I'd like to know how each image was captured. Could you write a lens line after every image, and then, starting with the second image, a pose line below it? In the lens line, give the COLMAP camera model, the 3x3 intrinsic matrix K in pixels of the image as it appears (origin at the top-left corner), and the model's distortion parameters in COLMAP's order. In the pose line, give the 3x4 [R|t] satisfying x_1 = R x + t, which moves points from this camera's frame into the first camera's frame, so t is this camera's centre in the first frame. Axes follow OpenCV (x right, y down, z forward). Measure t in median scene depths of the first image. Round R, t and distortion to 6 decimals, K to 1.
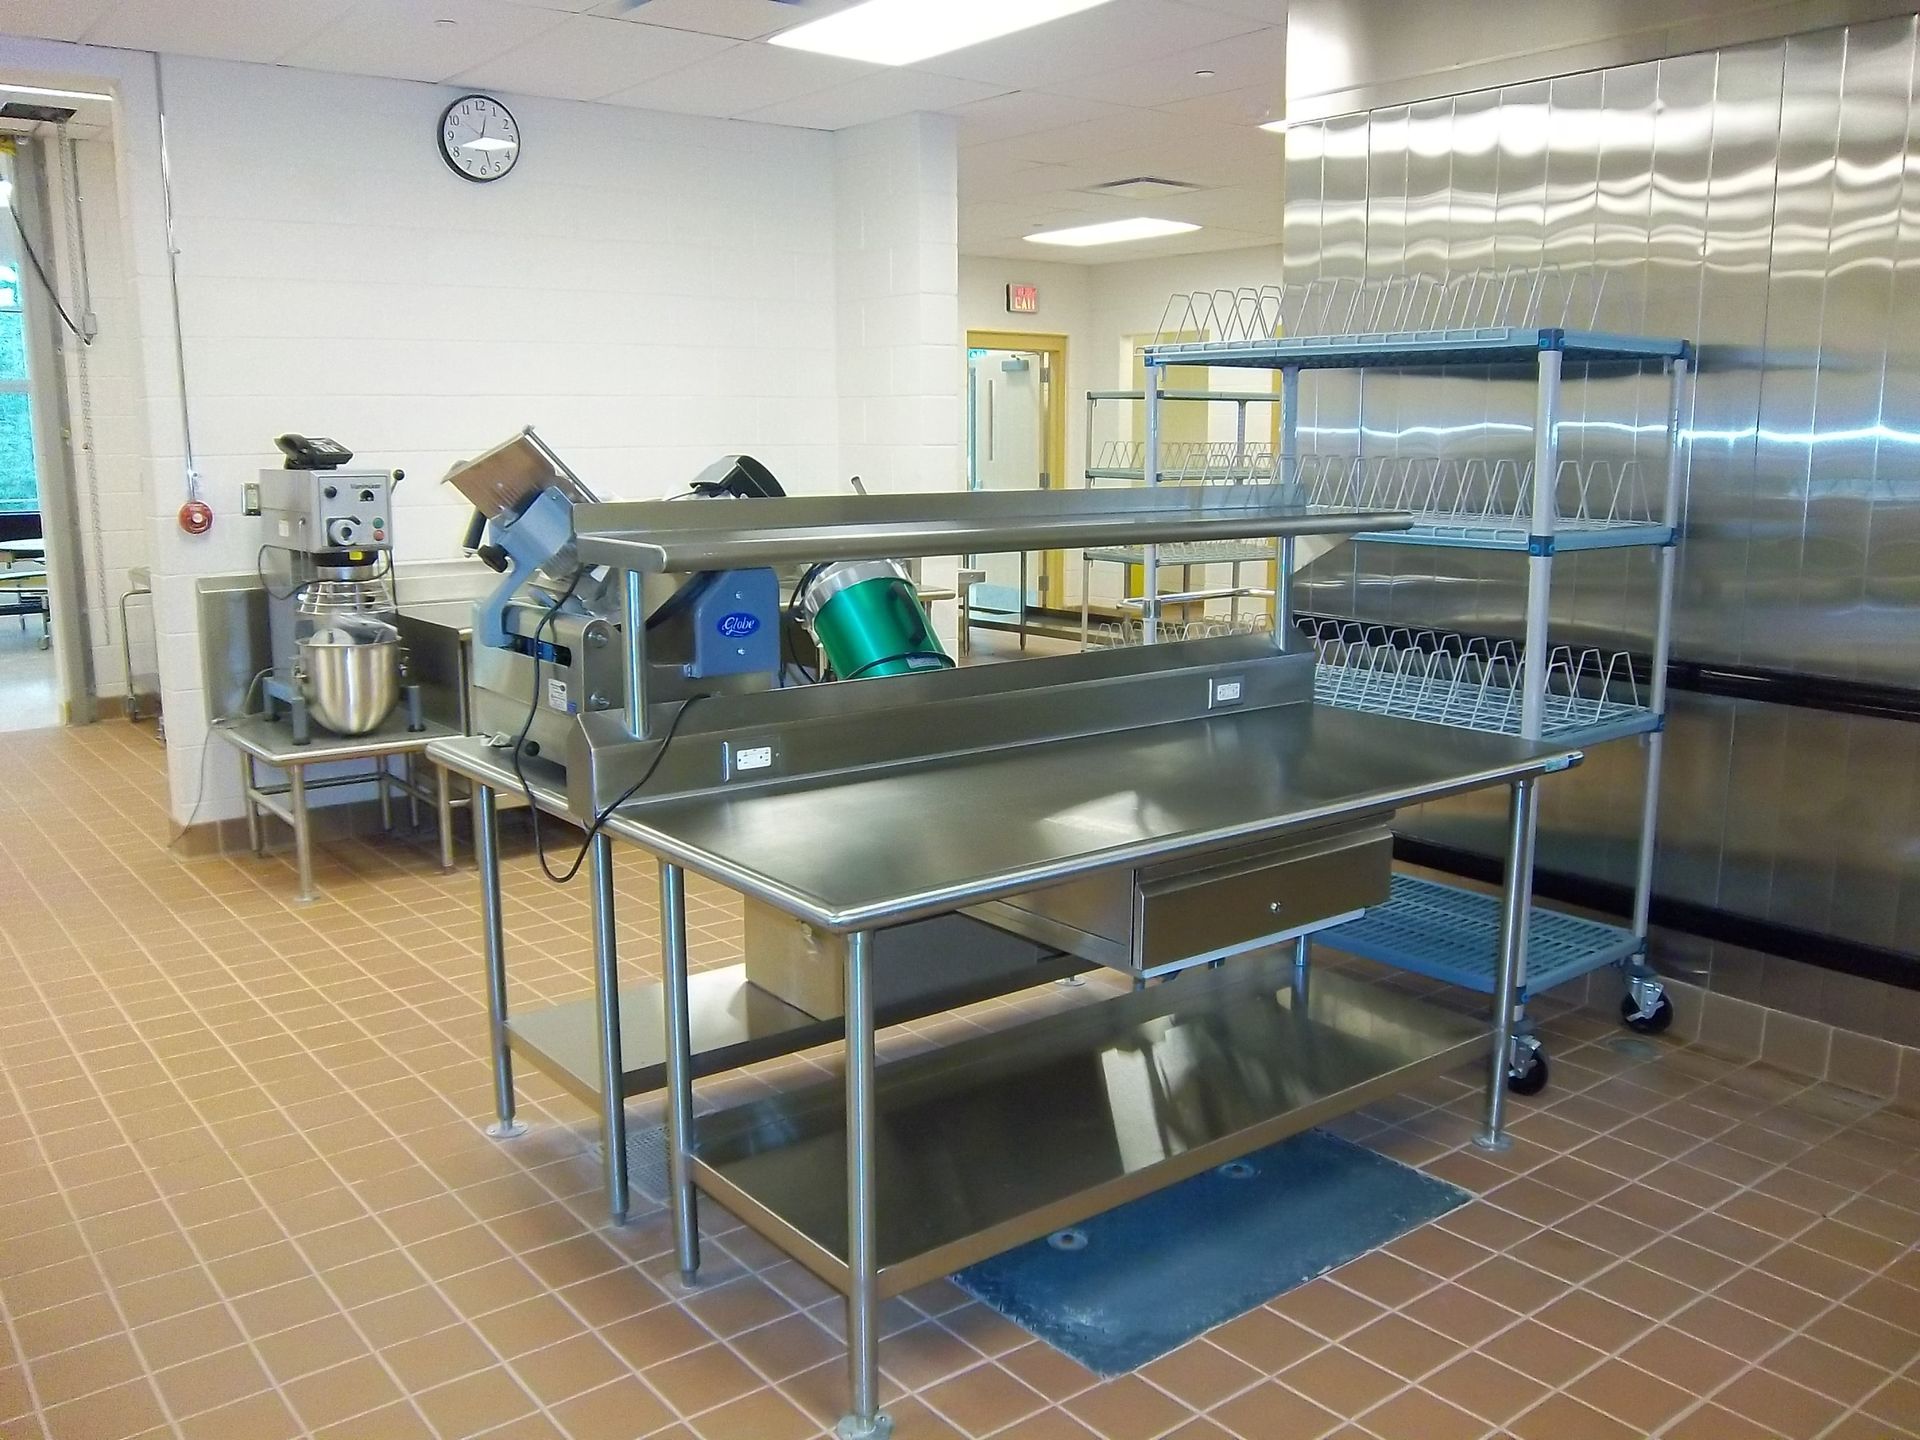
lens RADIAL K [[1587.2, 0, 967.9], [0, 1587.2, 719.7], [0, 0, 1]] dist [-0.090157, 0.024034]
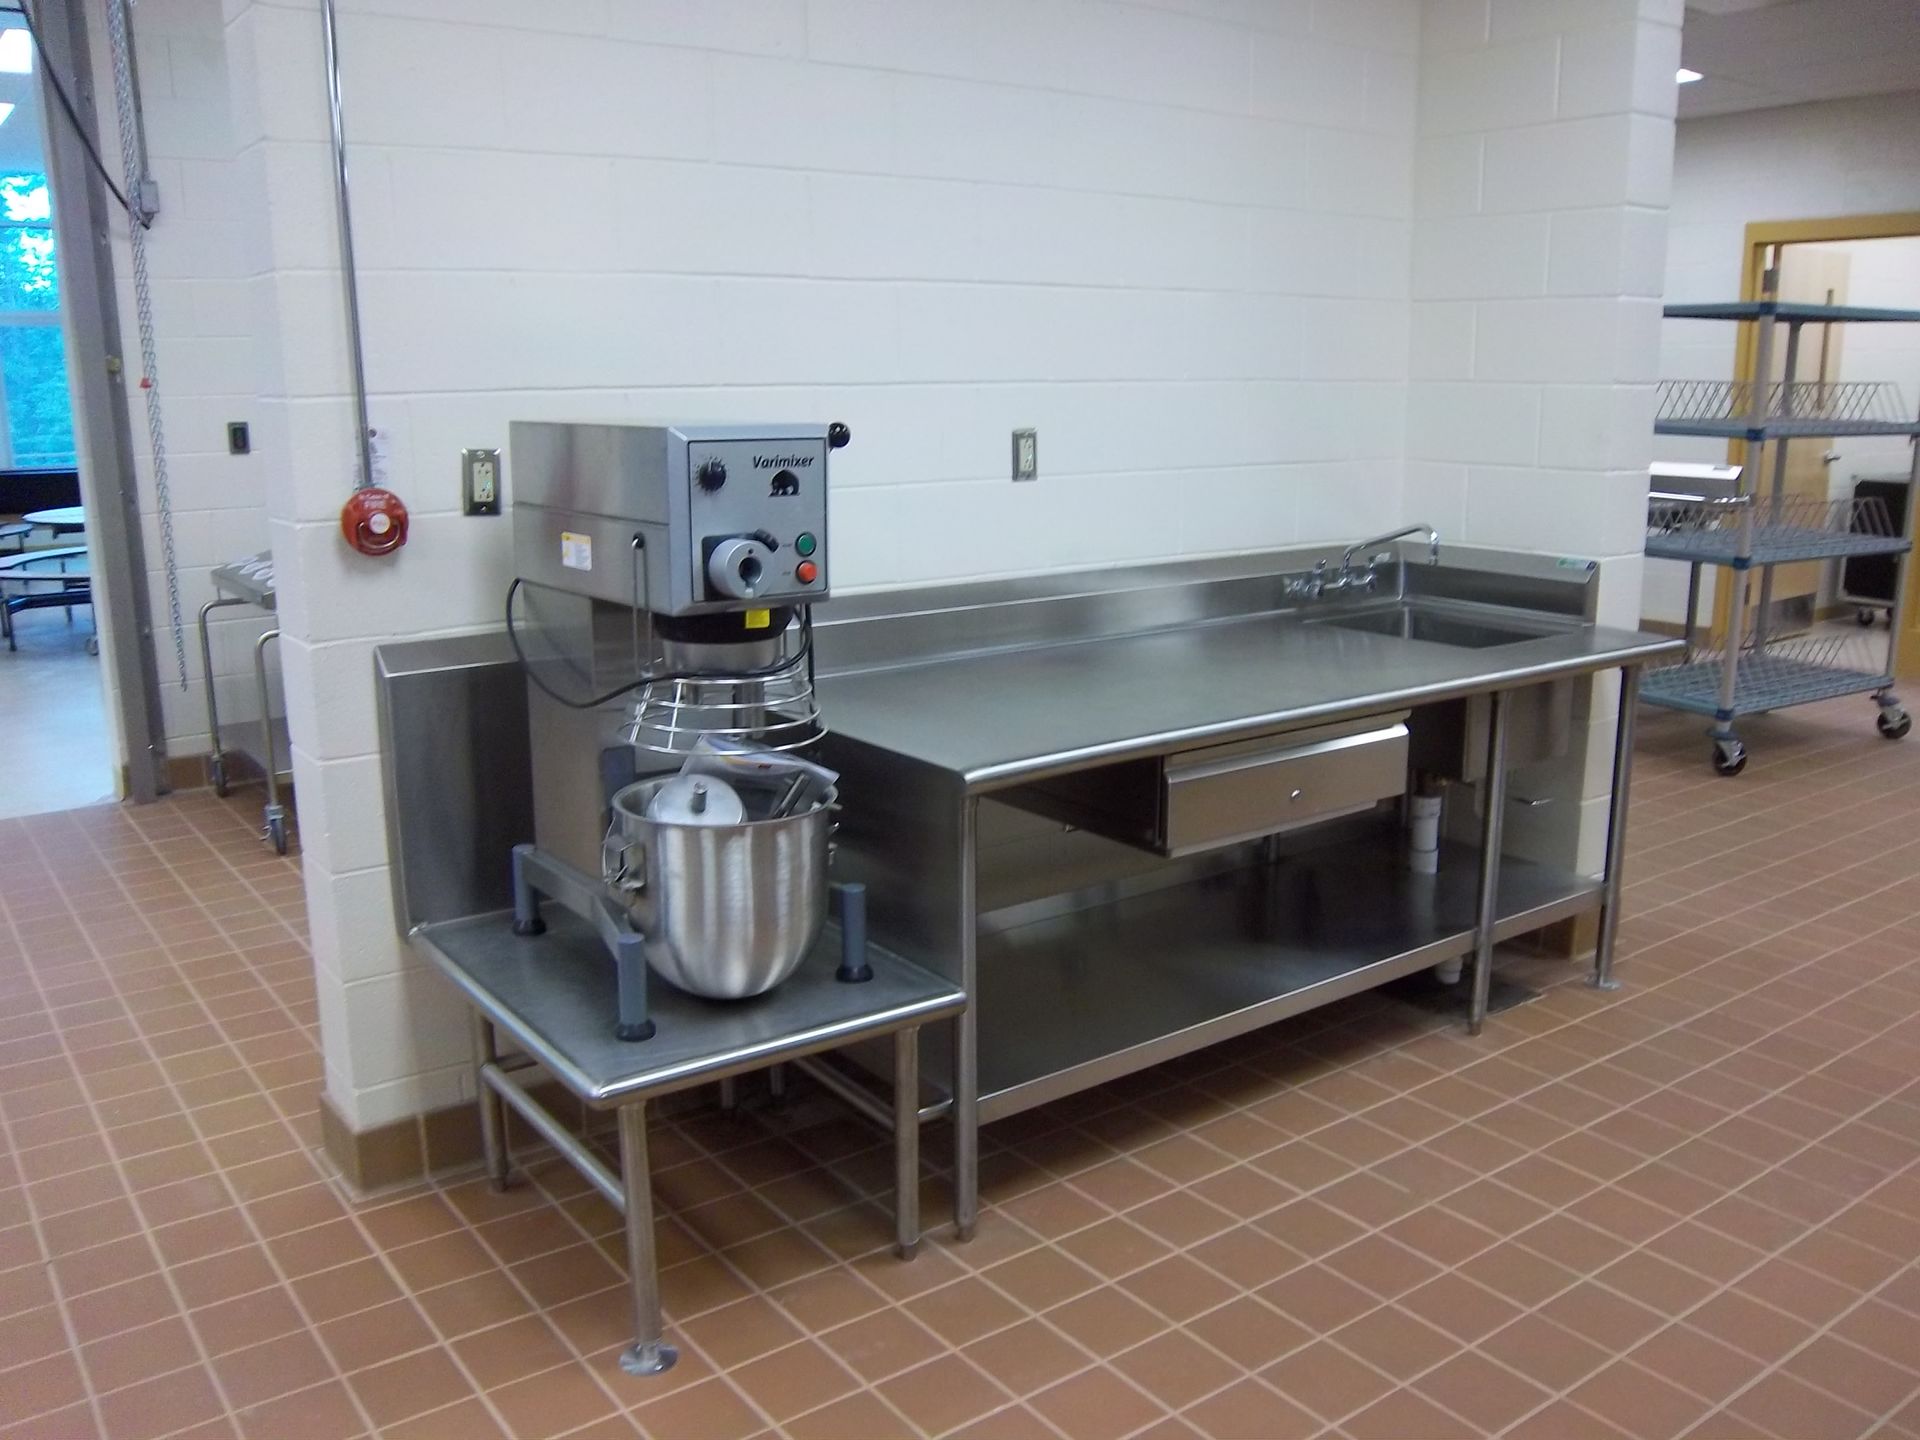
lens RADIAL K [[1587.2, 0, 951.4], [0, 1587.2, 725.8], [0, 0, 1]] dist [-0.090157, 0.024034]
pose [[0.999158, 0.003827, -0.040850, -0.299654], [-0.002282, 0.999283, 0.037786, -0.086371], [0.040965, -0.037661, 0.998451, 0.522148]]
